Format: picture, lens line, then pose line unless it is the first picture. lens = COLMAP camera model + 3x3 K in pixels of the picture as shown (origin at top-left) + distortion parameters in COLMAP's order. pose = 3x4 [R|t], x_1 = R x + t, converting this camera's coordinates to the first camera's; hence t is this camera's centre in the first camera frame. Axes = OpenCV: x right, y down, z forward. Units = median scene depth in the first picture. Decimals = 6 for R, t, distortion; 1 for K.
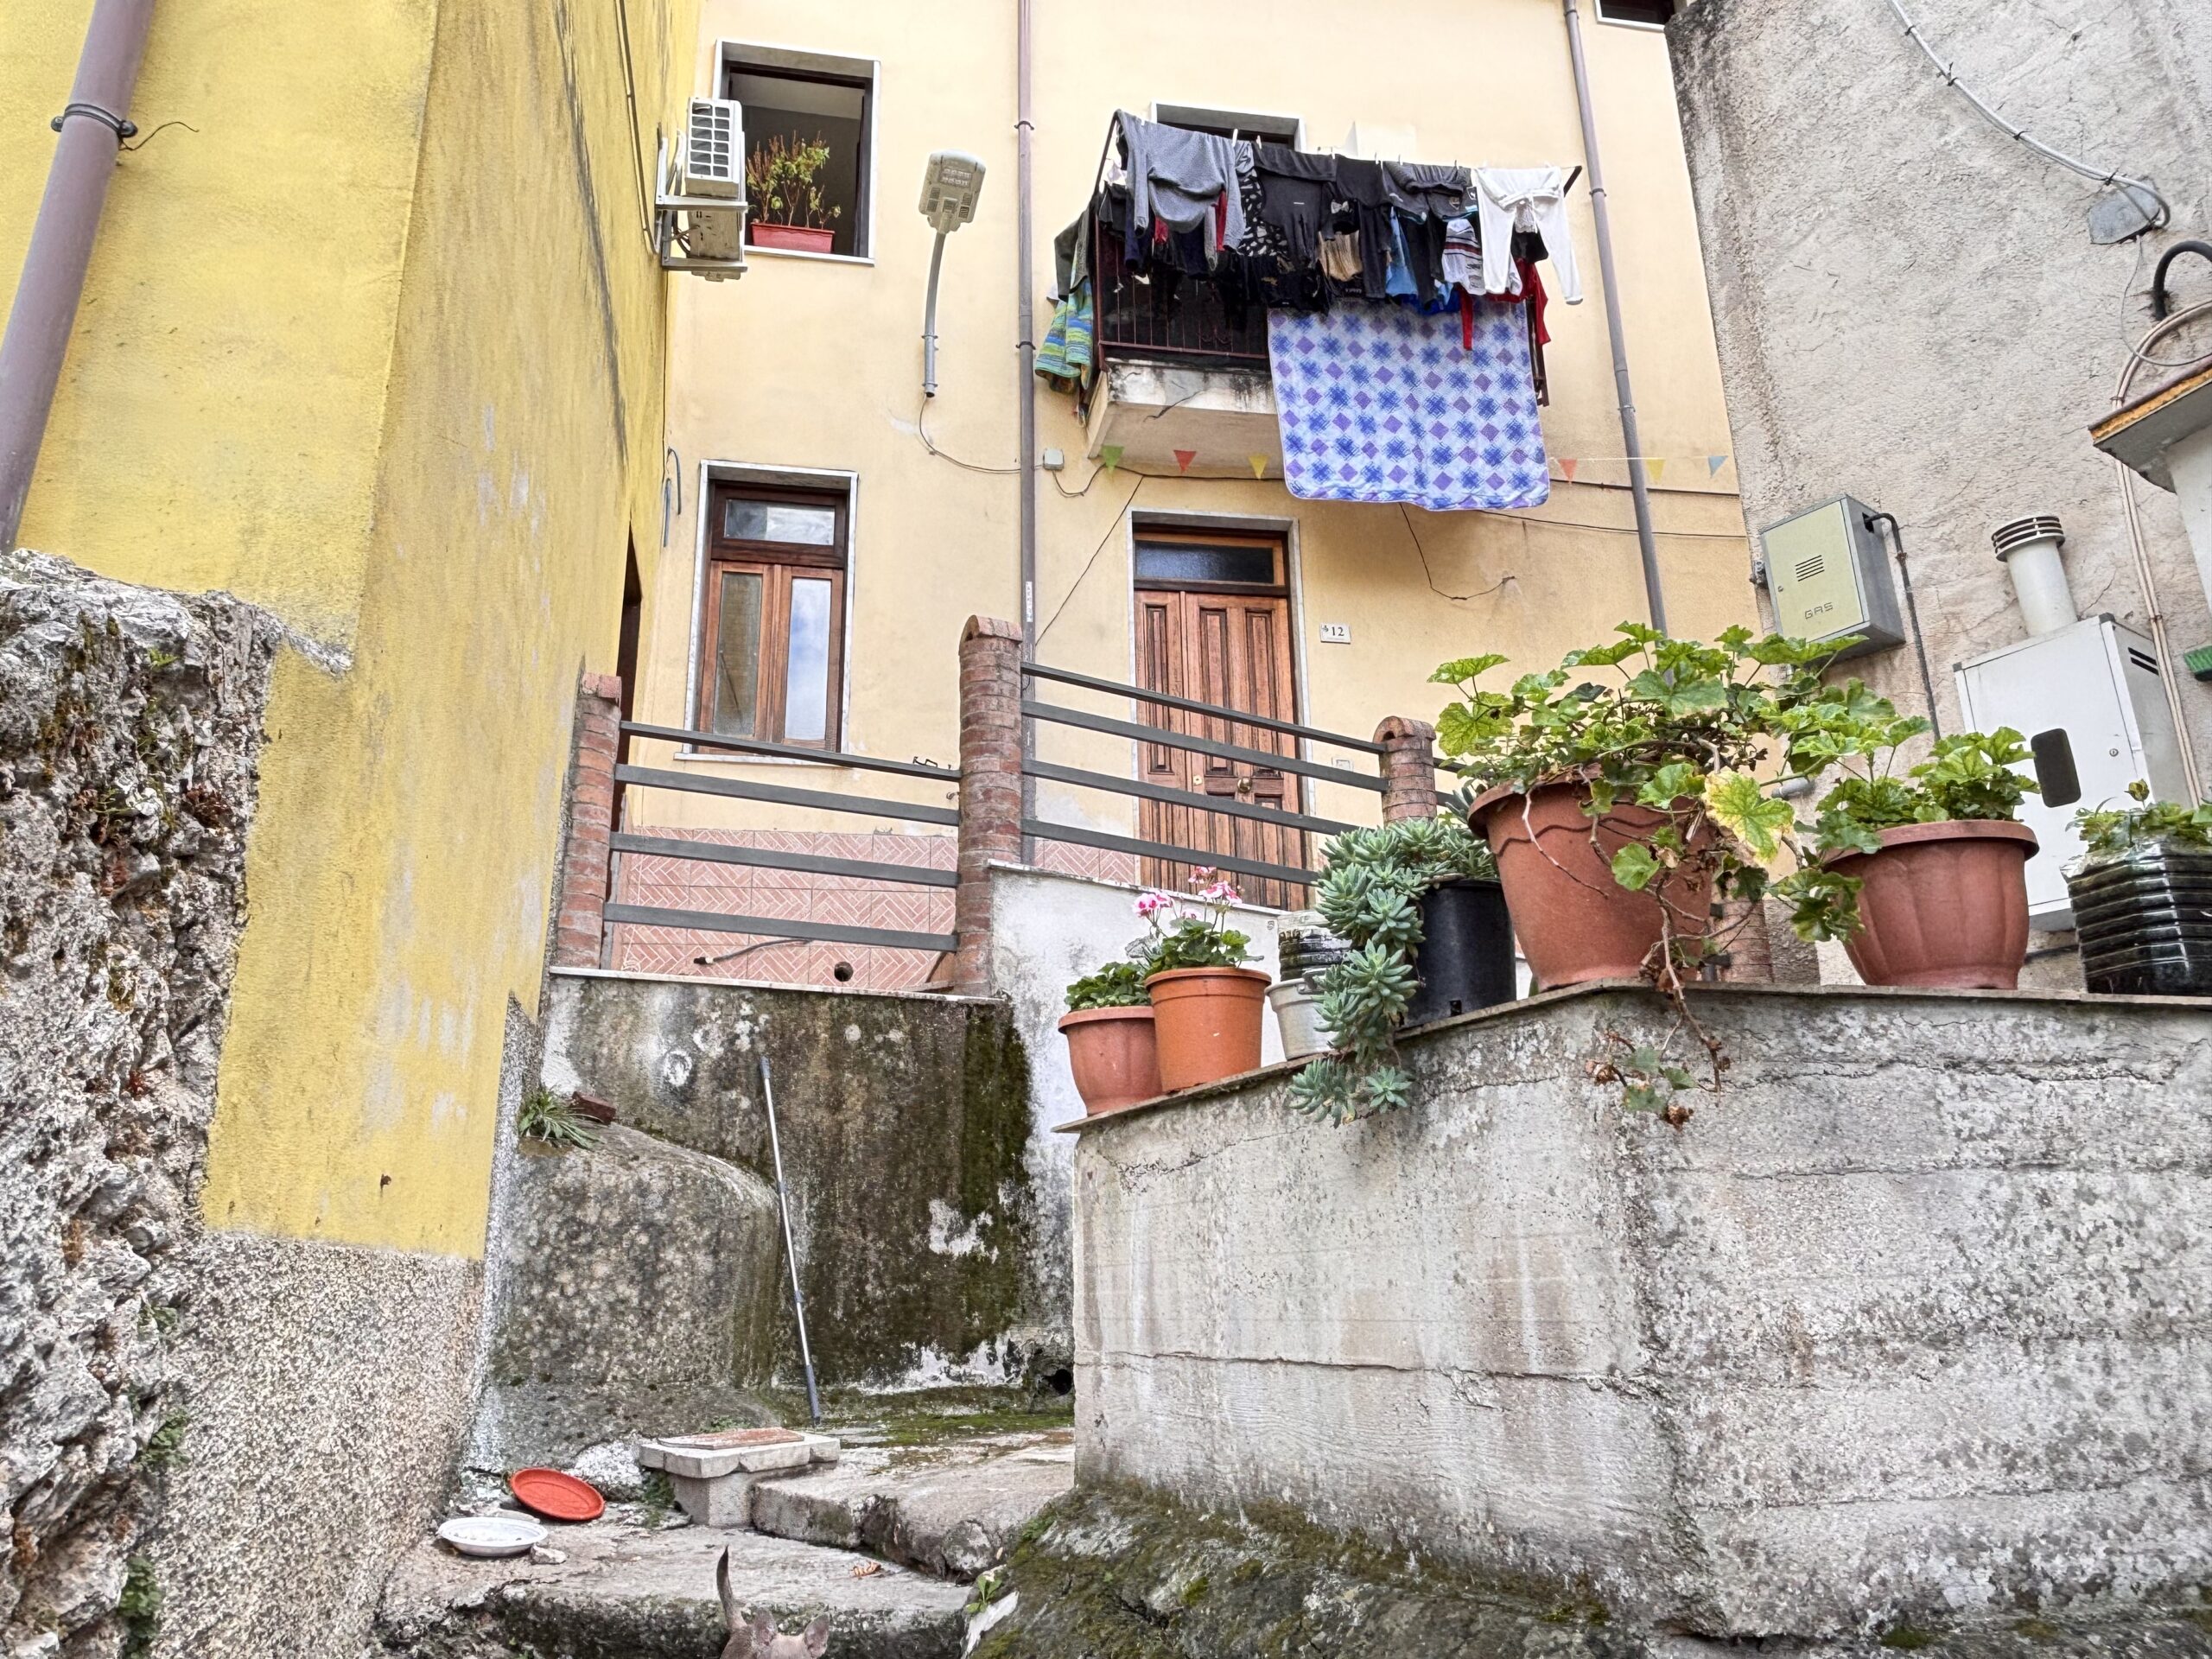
lens RADIAL K [[1504.8, 0, 1102.3], [0, 1504.8, 834.1], [0, 0, 1]] dist [0.057287, -0.001390]
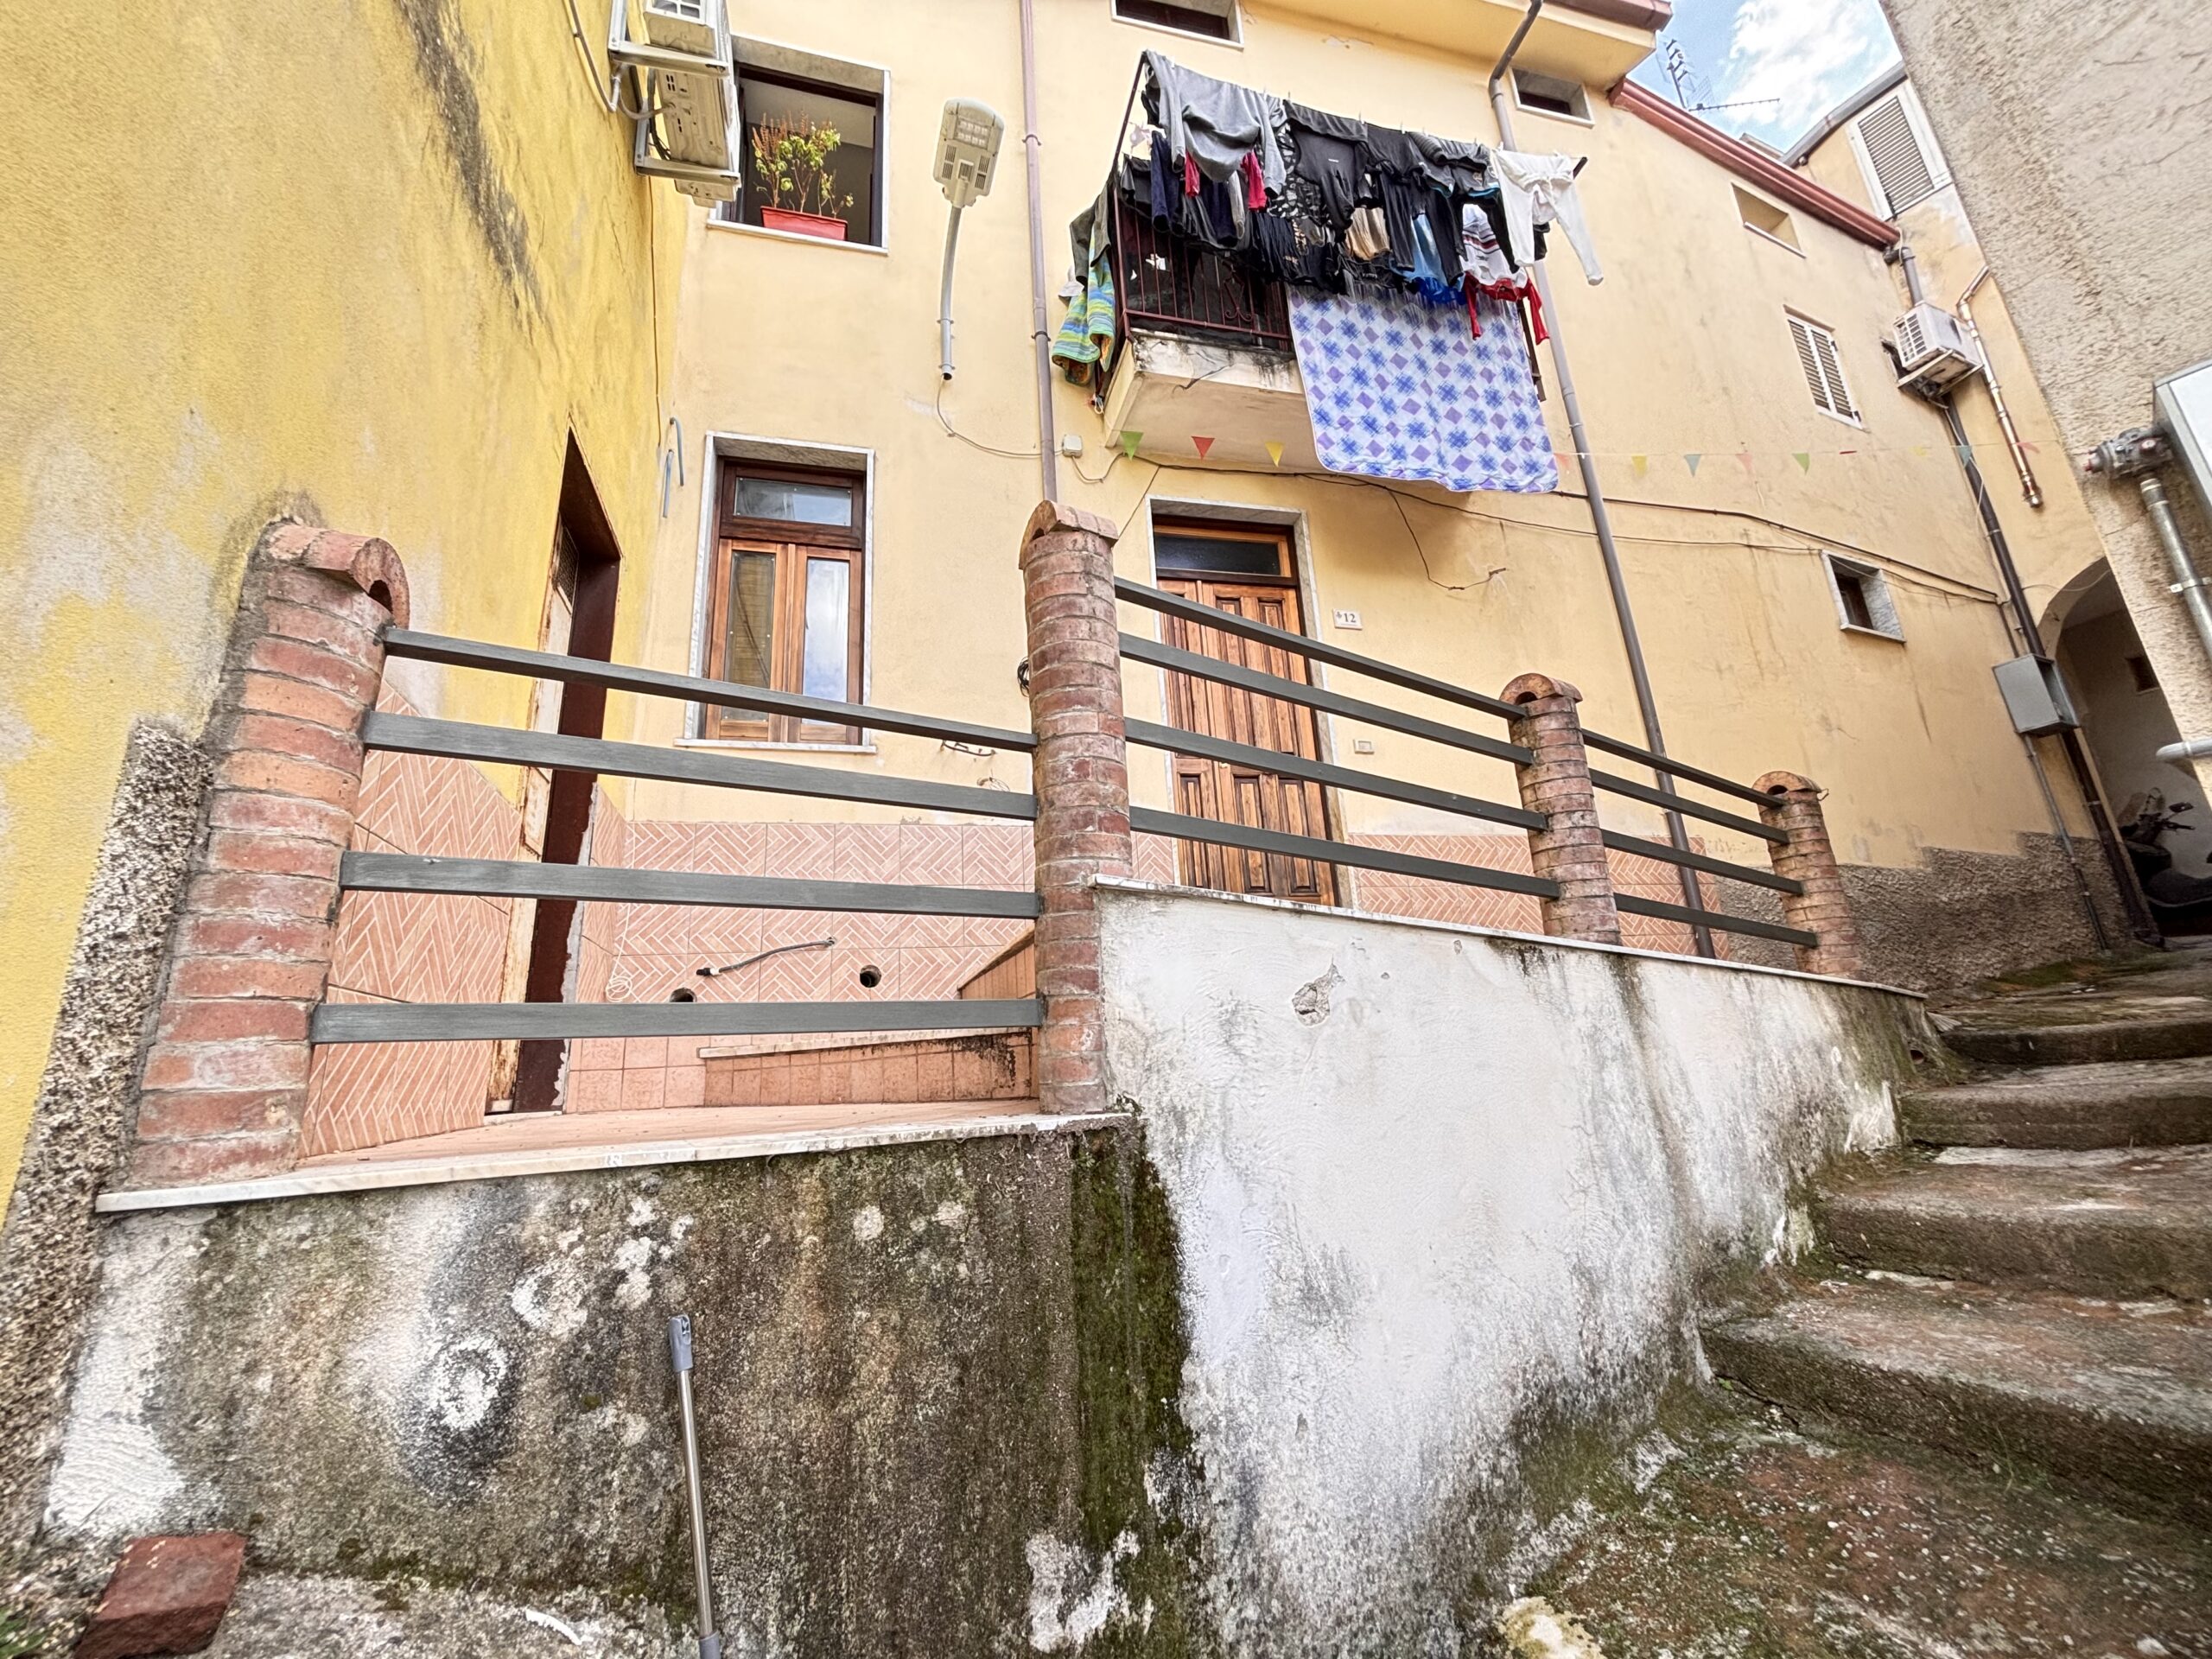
lens RADIAL K [[891.3, 0, 1105.7], [0, 891.3, 834.0], [0, 0, 1]] dist [-0.003412, 0.001810]
pose [[0.996891, -0.020564, 0.076060, -0.064782], [0.018510, 0.999447, 0.027612, -0.006266], [-0.076585, -0.026119, 0.996721, 0.428728]]
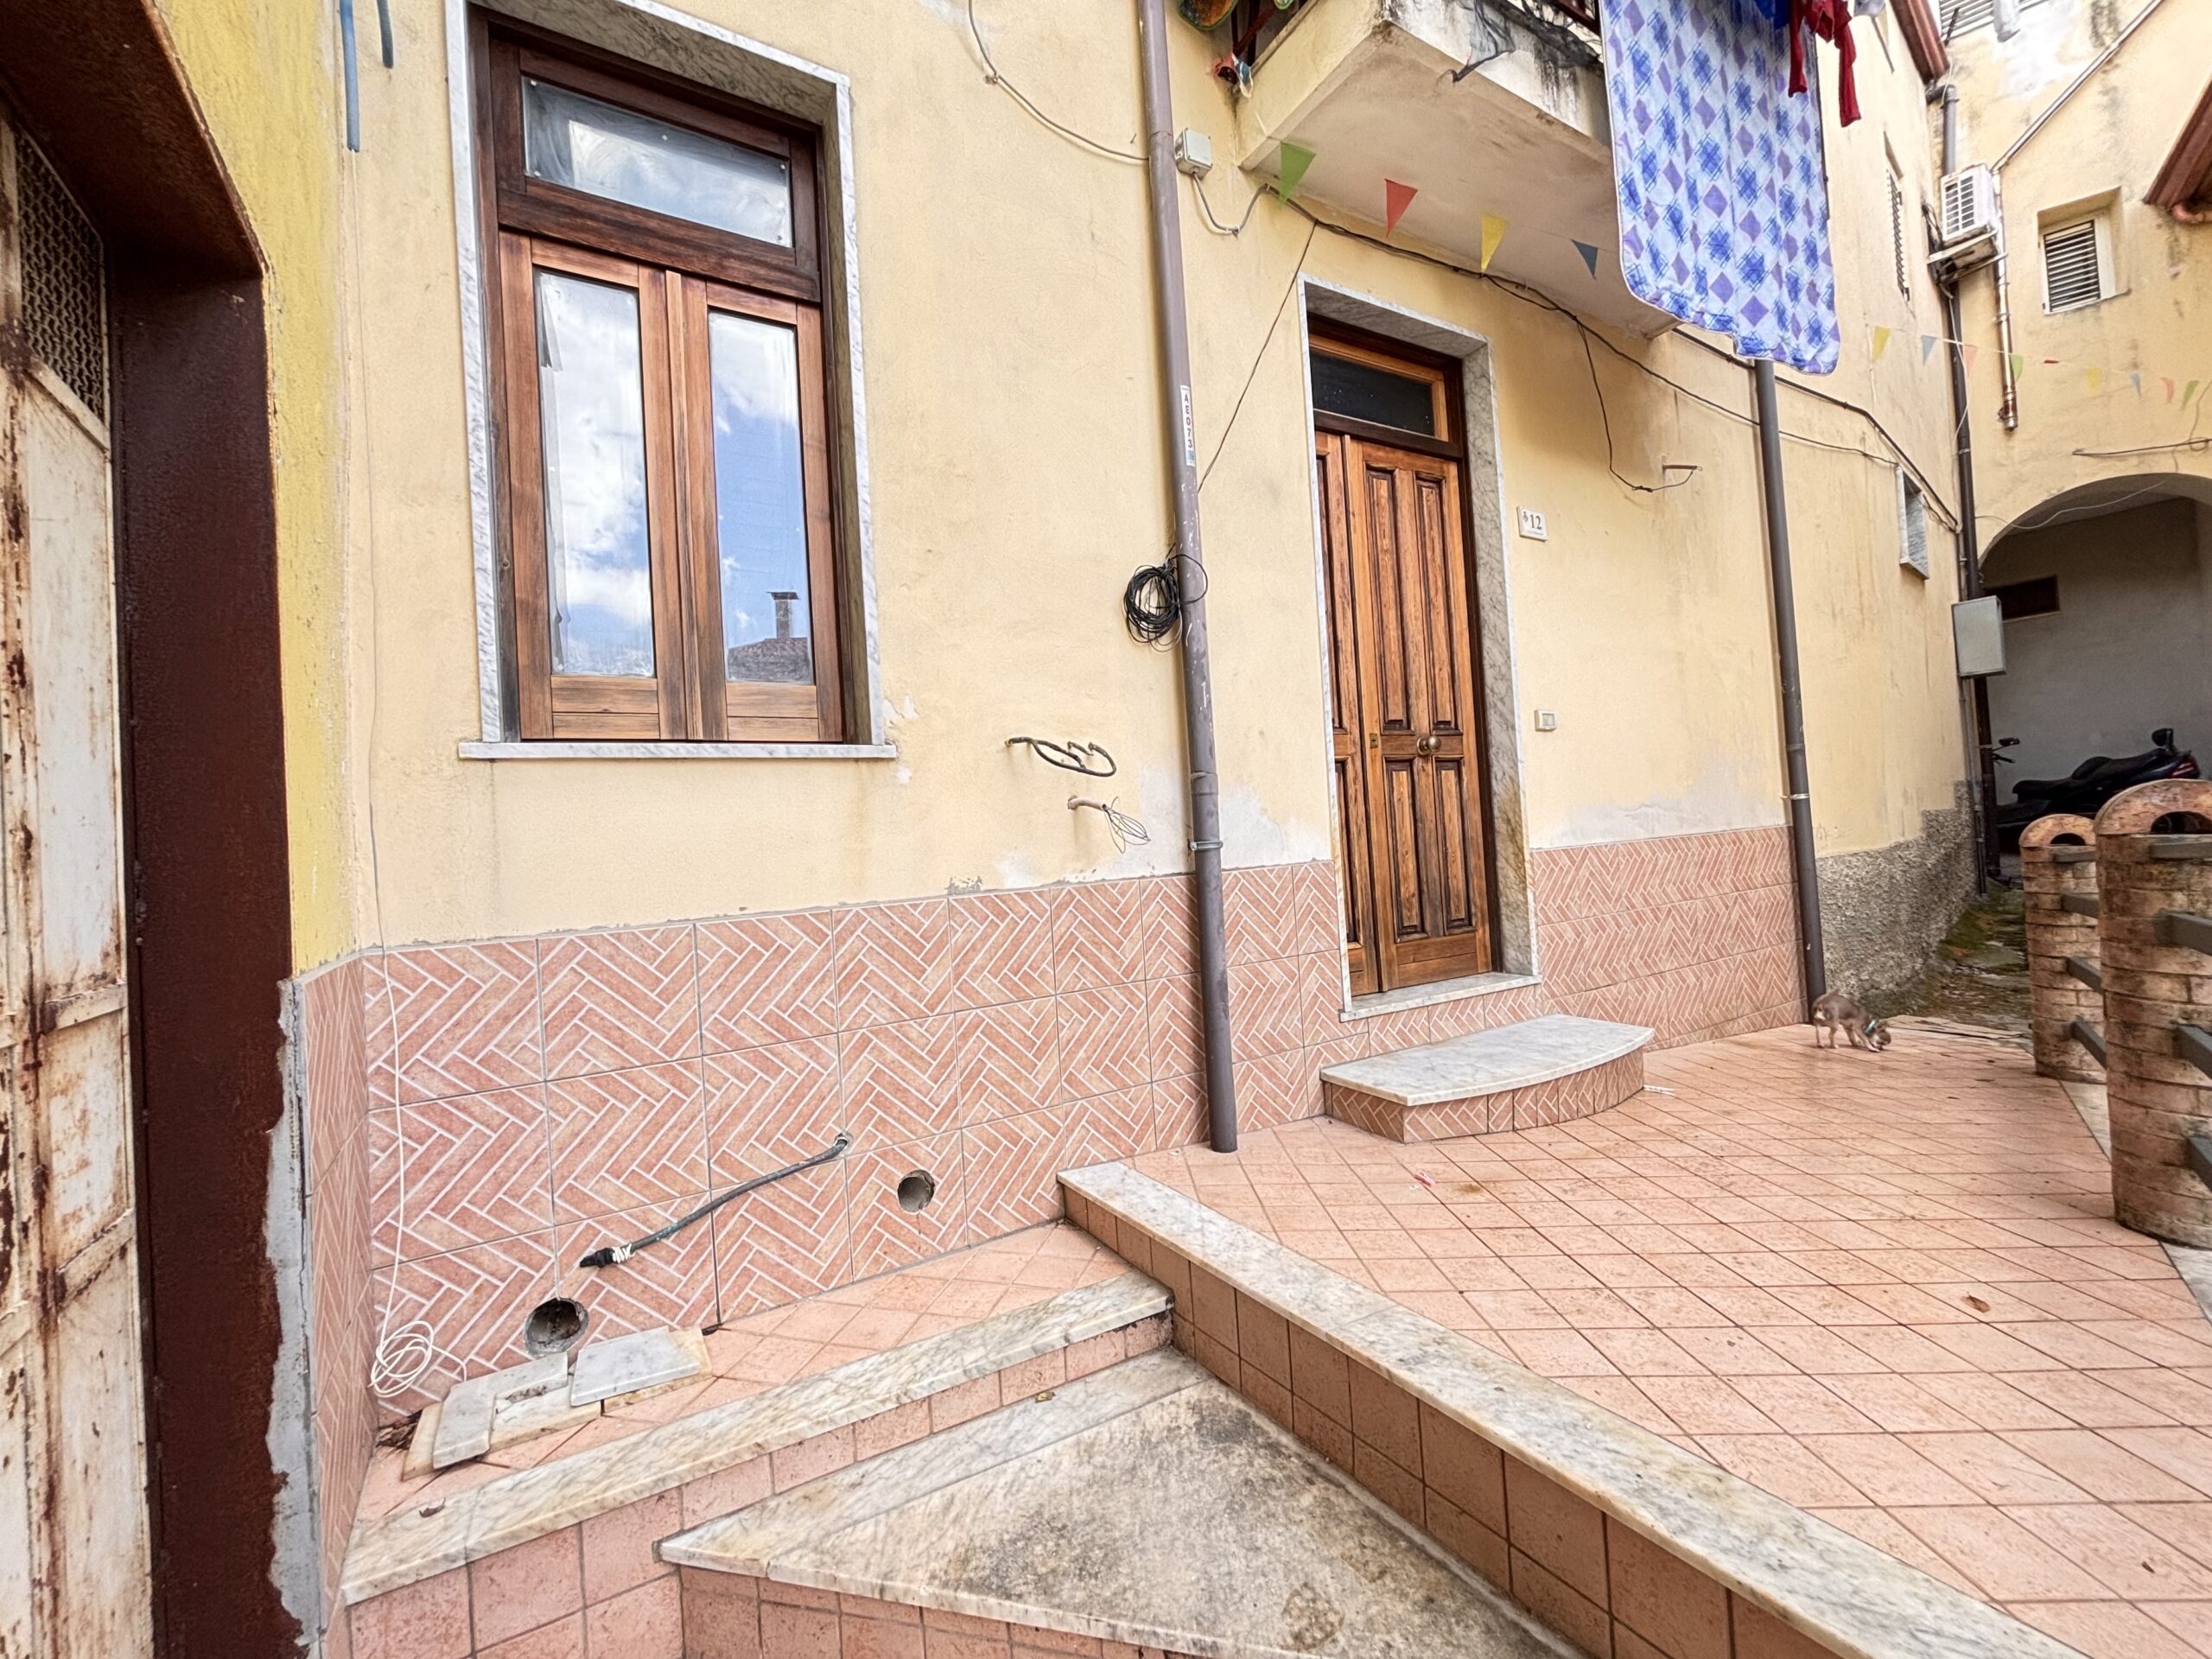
lens RADIAL K [[891.3, 0, 1114.3], [0, 891.3, 831.8], [0, 0, 1]] dist [-0.003412, 0.001810]
pose [[0.937913, -0.035889, 0.345010, -0.195115], [-0.057399, 0.964864, 0.256406, -0.096019], [-0.342089, -0.260289, 0.902898, 0.695733]]
